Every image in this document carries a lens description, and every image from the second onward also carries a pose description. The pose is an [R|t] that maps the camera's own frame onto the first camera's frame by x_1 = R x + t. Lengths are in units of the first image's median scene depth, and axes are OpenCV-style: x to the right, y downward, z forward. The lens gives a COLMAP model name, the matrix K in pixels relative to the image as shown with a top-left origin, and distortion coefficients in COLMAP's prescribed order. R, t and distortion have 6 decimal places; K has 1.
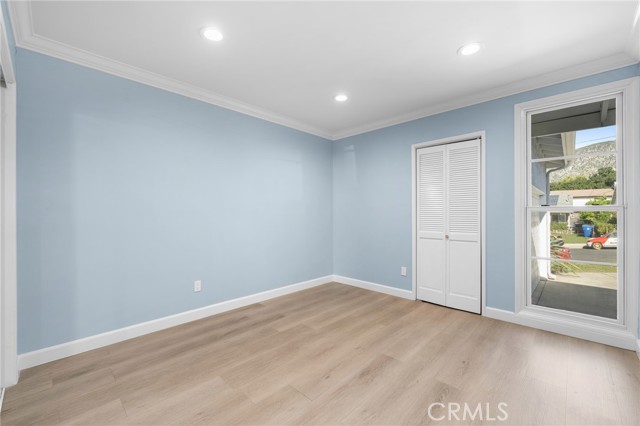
lens RADIAL K [[266.6, 0, 320.0], [0, 266.6, 213.0], [0, 0, 1]] dist [0.001121, 0.000111]
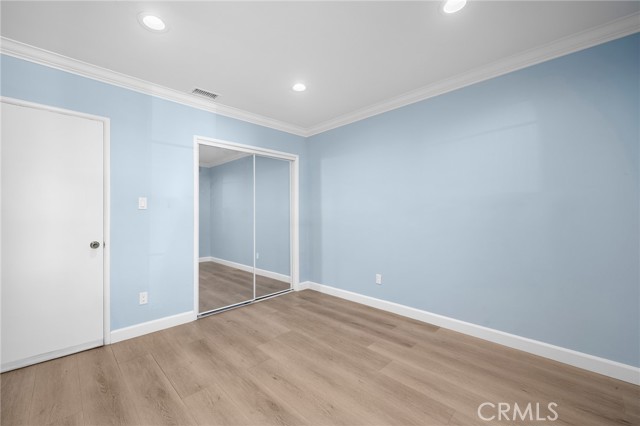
lens RADIAL K [[266.6, 0, 320.0], [0, 266.6, 213.0], [0, 0, 1]] dist [0.001121, 0.000111]
pose [[-0.036124, -0.004334, -0.999338, 0.775735], [0.005265, 0.999976, -0.004527, -0.001390], [0.999333, -0.005425, -0.036100, 0.910431]]
